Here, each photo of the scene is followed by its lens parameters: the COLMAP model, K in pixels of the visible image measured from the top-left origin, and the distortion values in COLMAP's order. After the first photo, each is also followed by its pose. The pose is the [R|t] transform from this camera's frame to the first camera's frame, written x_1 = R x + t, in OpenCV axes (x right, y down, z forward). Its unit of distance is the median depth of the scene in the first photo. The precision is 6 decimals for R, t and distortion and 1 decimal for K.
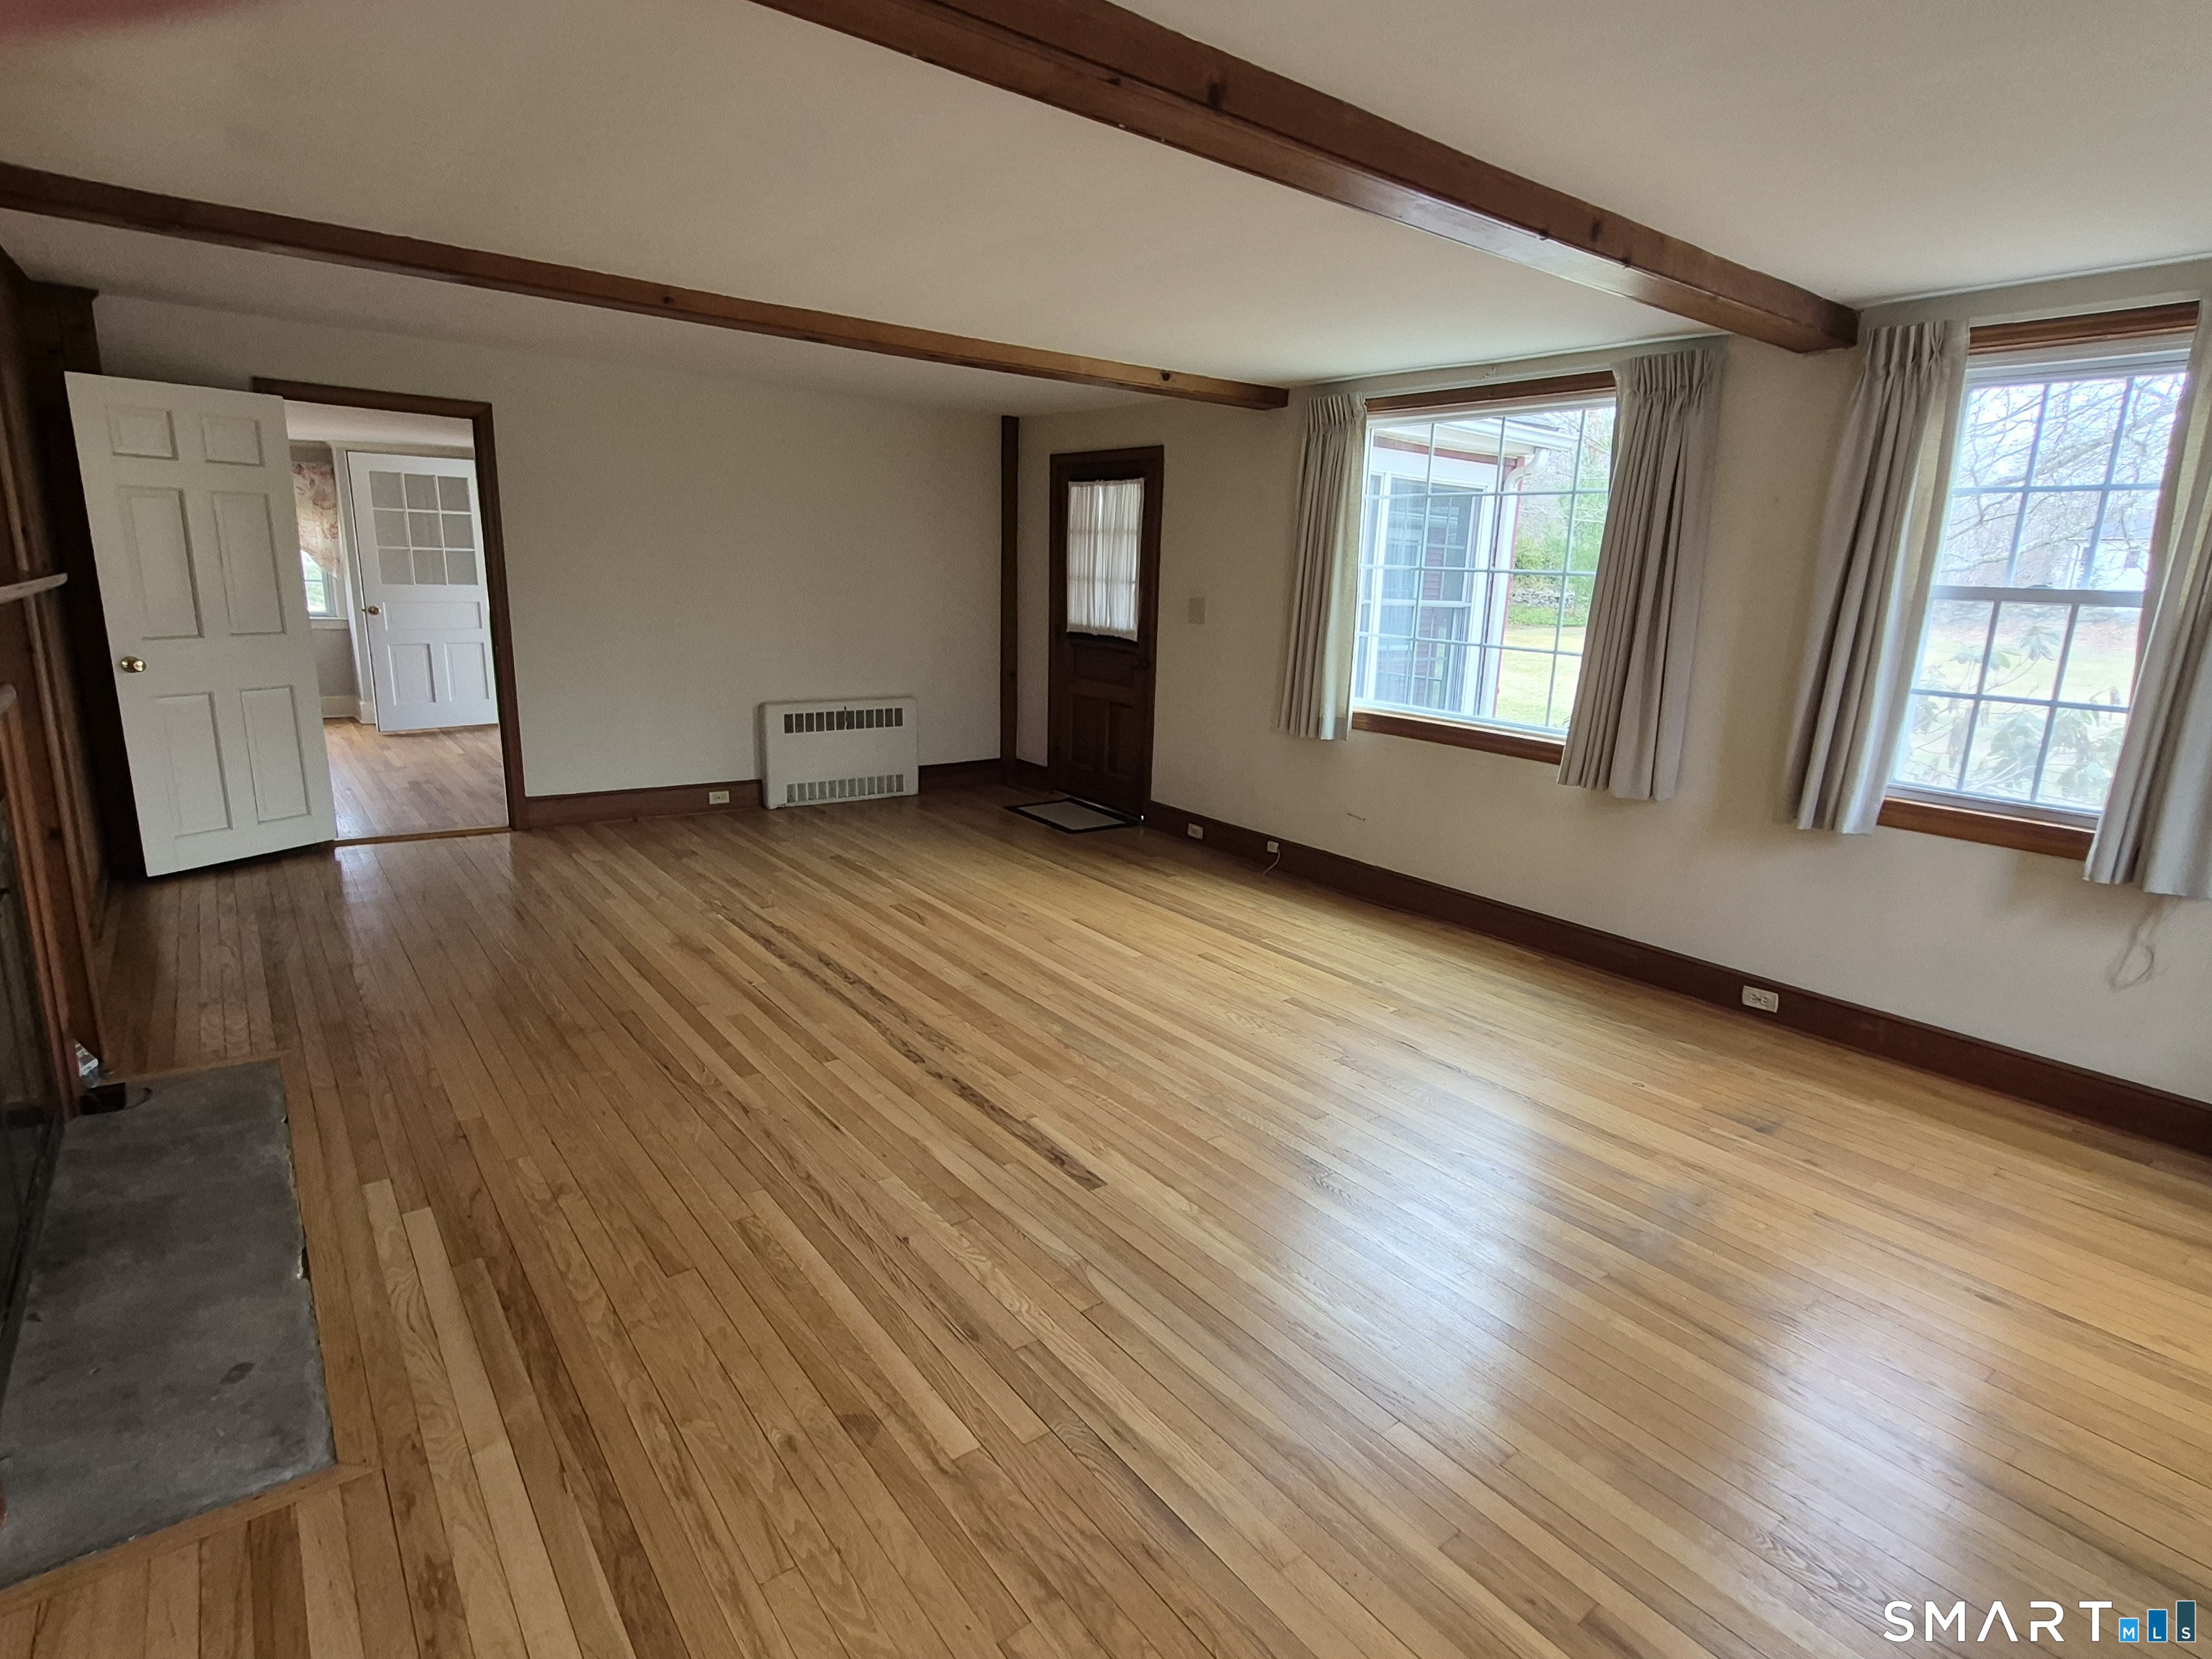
lens RADIAL K [[1133.8, 0, 1109.4], [0, 1133.8, 830.1], [0, 0, 1]] dist [-0.003887, 0.000991]
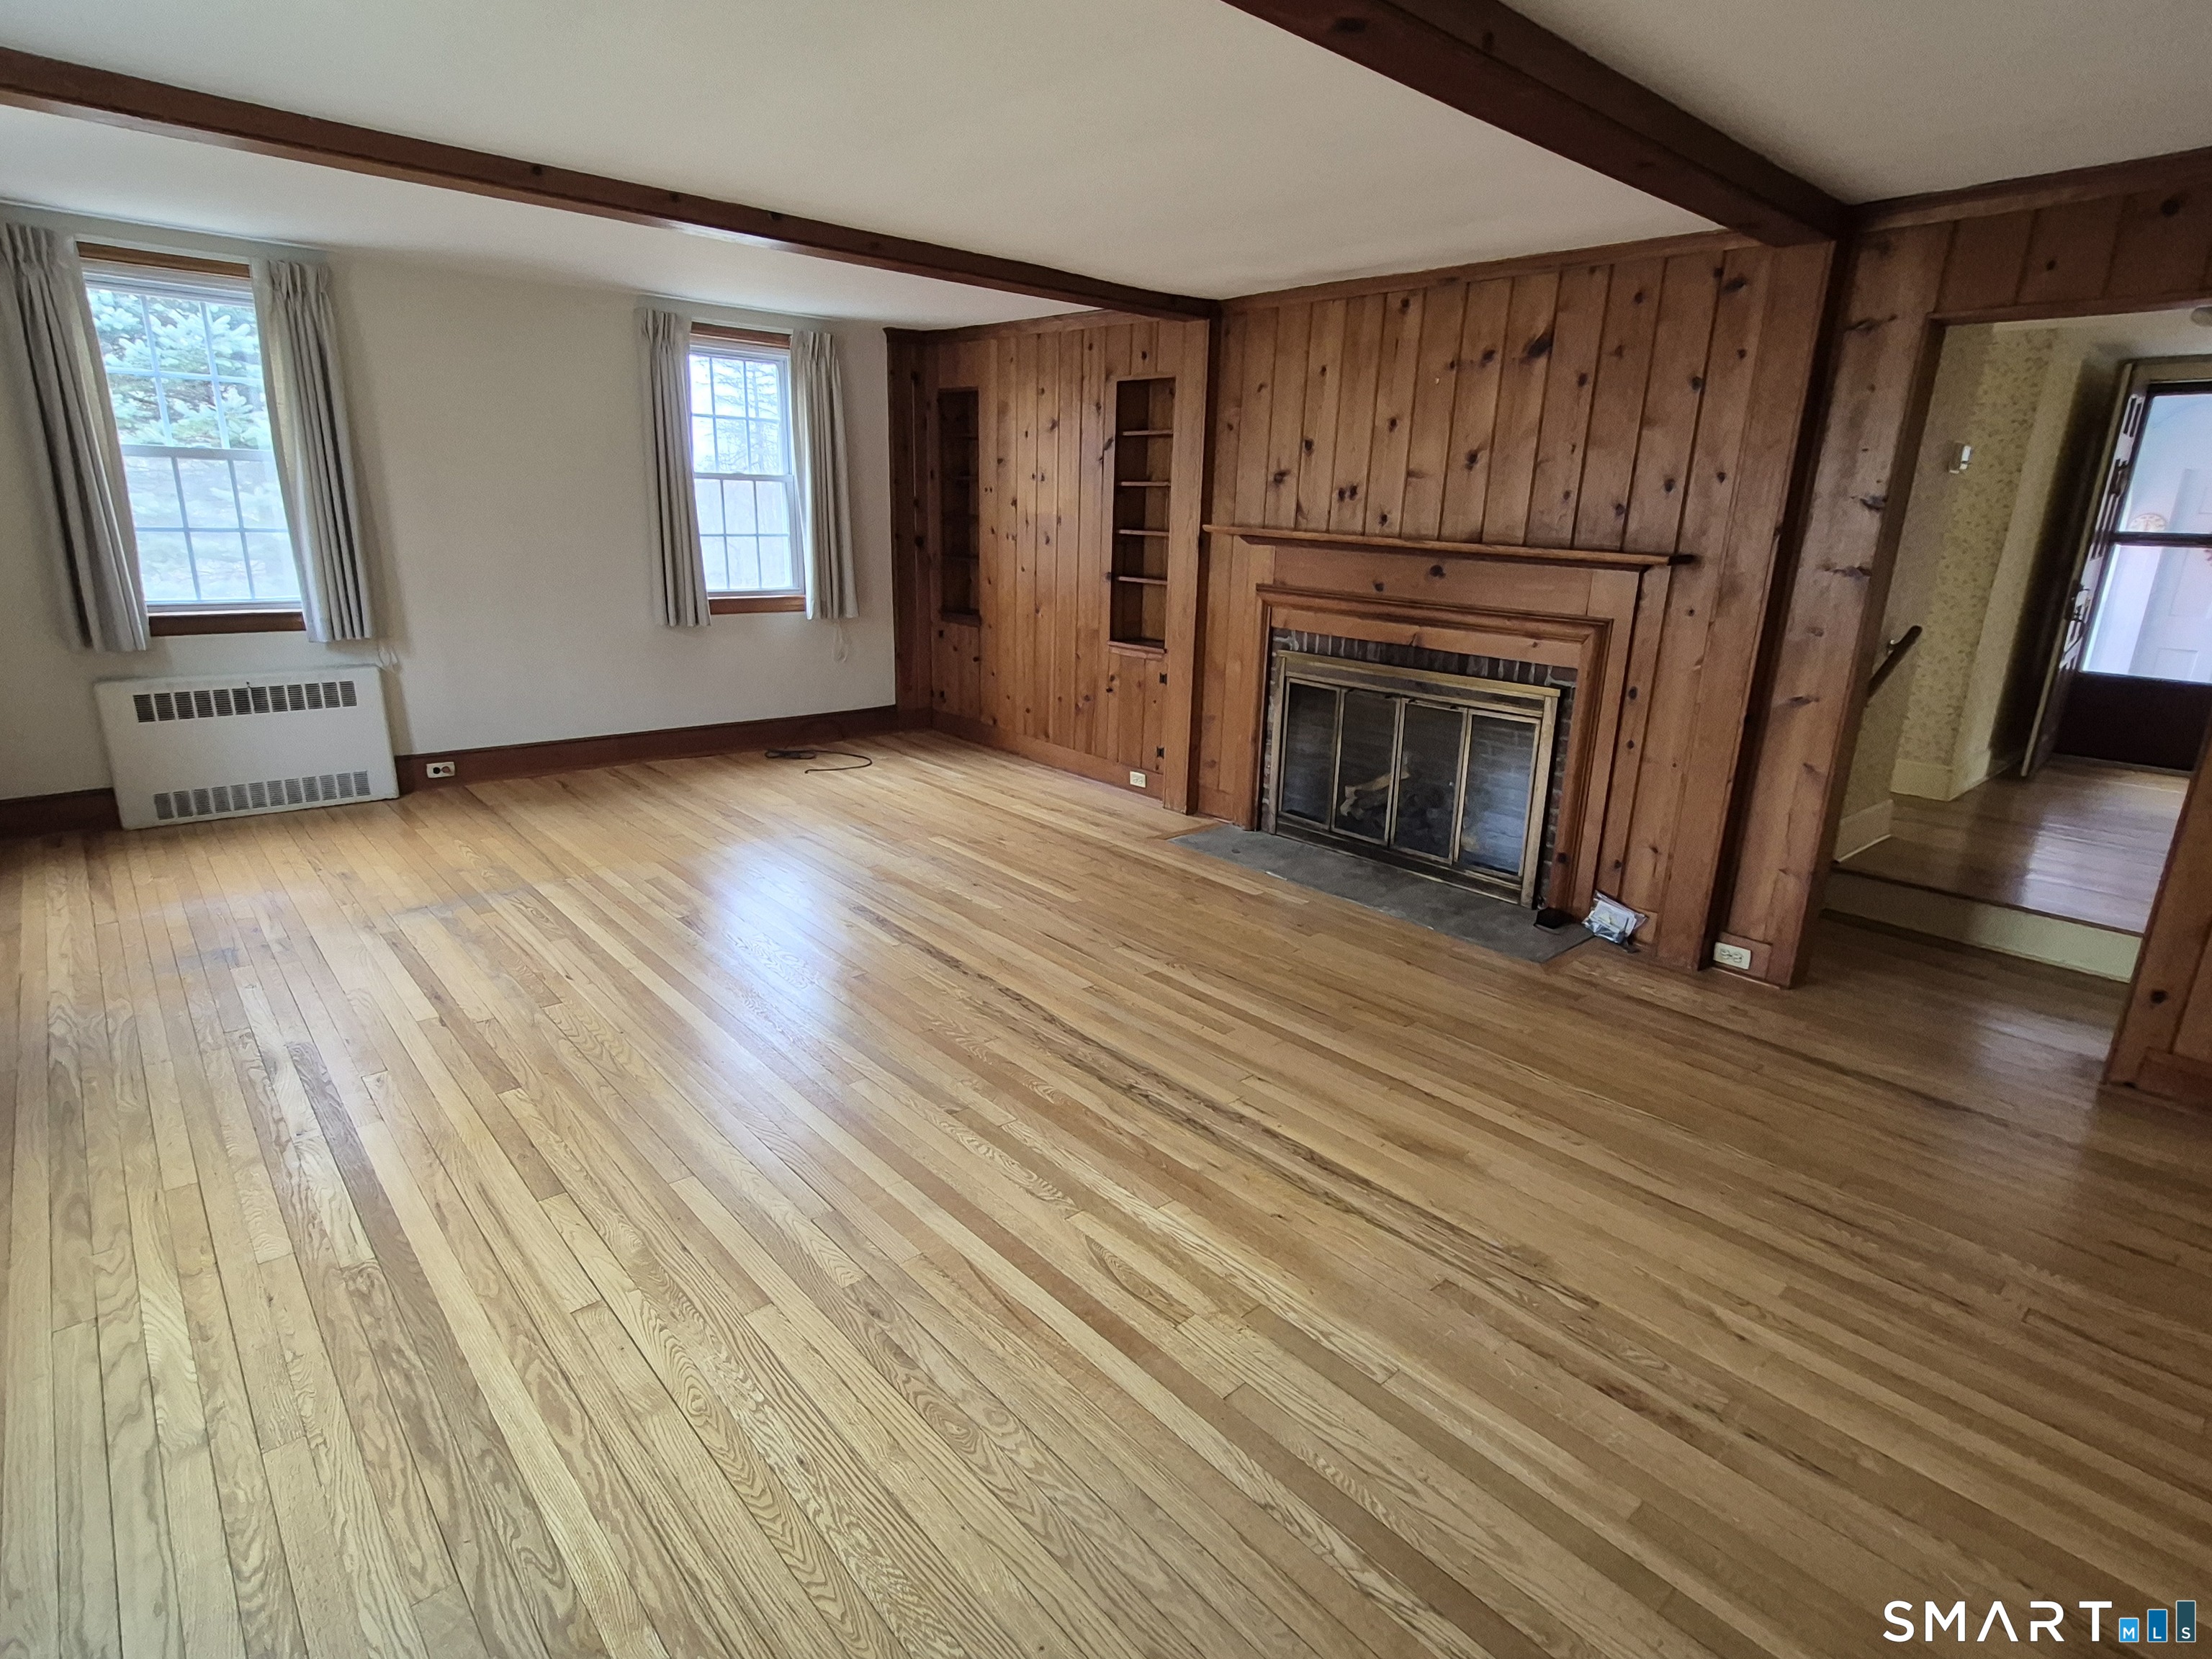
lens RADIAL K [[1133.8, 0, 1107.4], [0, 1133.8, 831.4], [0, 0, 1]] dist [-0.003887, 0.000991]
pose [[-0.994324, -0.054961, -0.091101, -0.159326], [-0.092463, 0.869988, 0.484325, -0.424599], [0.052638, 0.490000, -0.870132, 1.823883]]
